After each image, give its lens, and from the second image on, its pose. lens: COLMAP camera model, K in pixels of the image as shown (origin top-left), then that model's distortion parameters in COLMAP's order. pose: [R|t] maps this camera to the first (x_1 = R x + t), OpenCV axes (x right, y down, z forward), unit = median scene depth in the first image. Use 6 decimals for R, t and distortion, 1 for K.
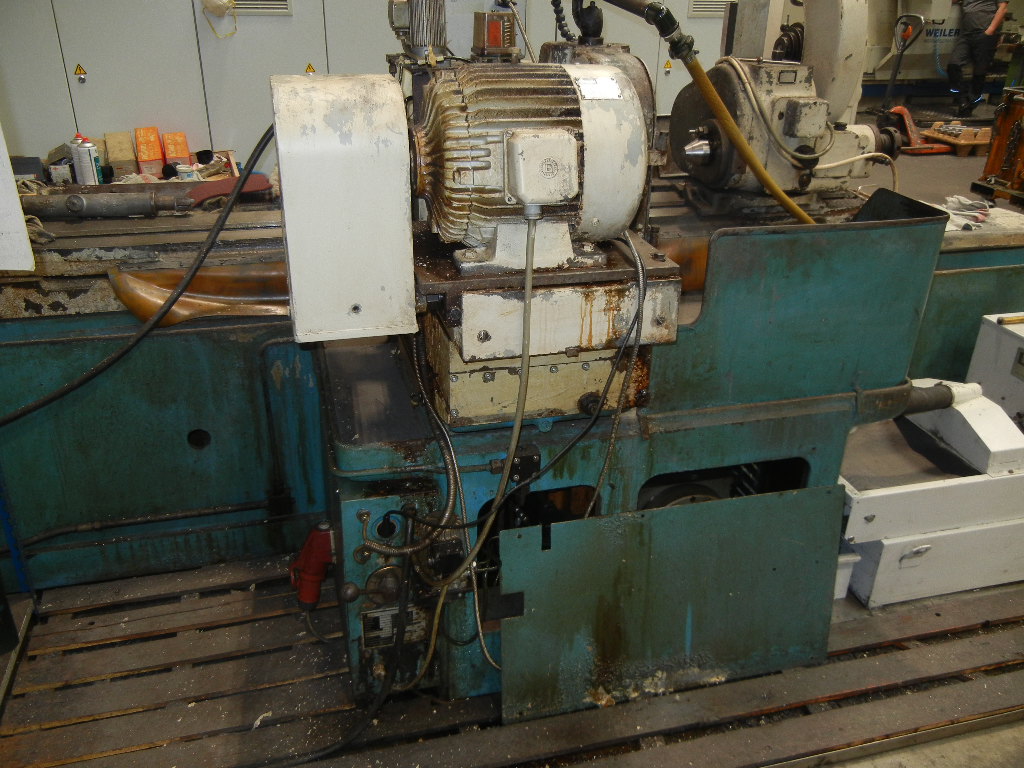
lens RADIAL K [[882.5, 0, 514.2], [0, 882.5, 389.6], [0, 0, 1]] dist [-0.002155, 0.003672]
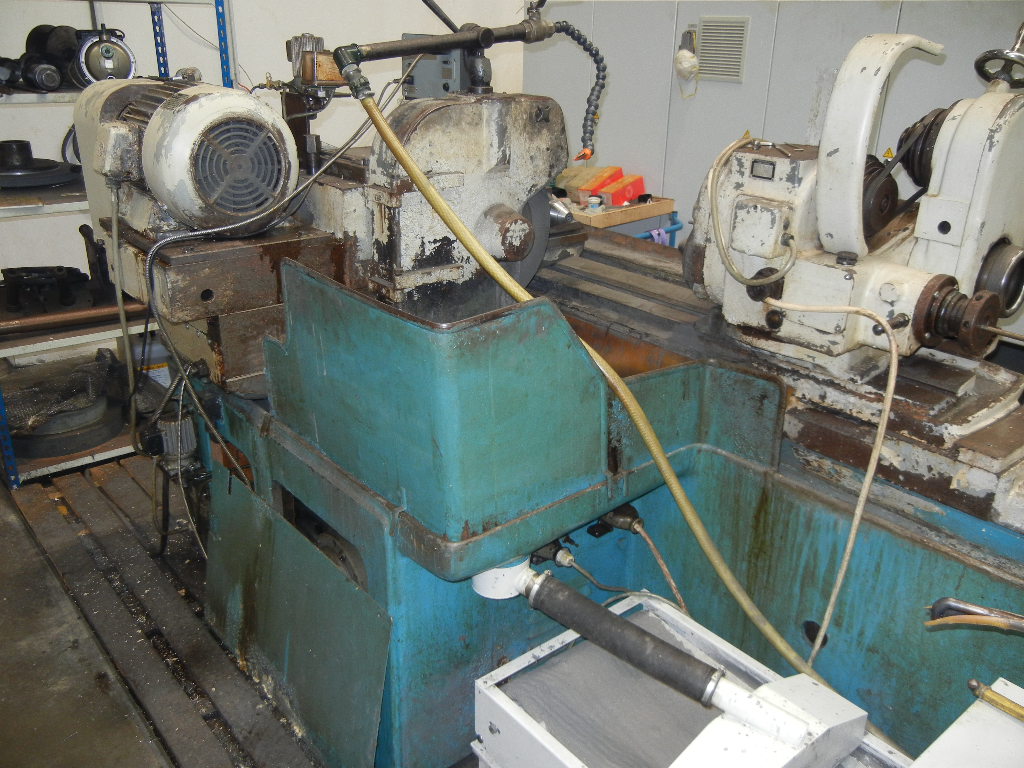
lens RADIAL K [[882.5, 0, 514.2], [0, 882.5, 389.6], [0, 0, 1]] dist [-0.002155, 0.003672]
pose [[0.424149, 0.338202, -0.840070, 0.888161], [-0.413965, 0.897462, 0.152298, -0.219267], [0.805438, 0.283163, 0.520662, 0.514255]]
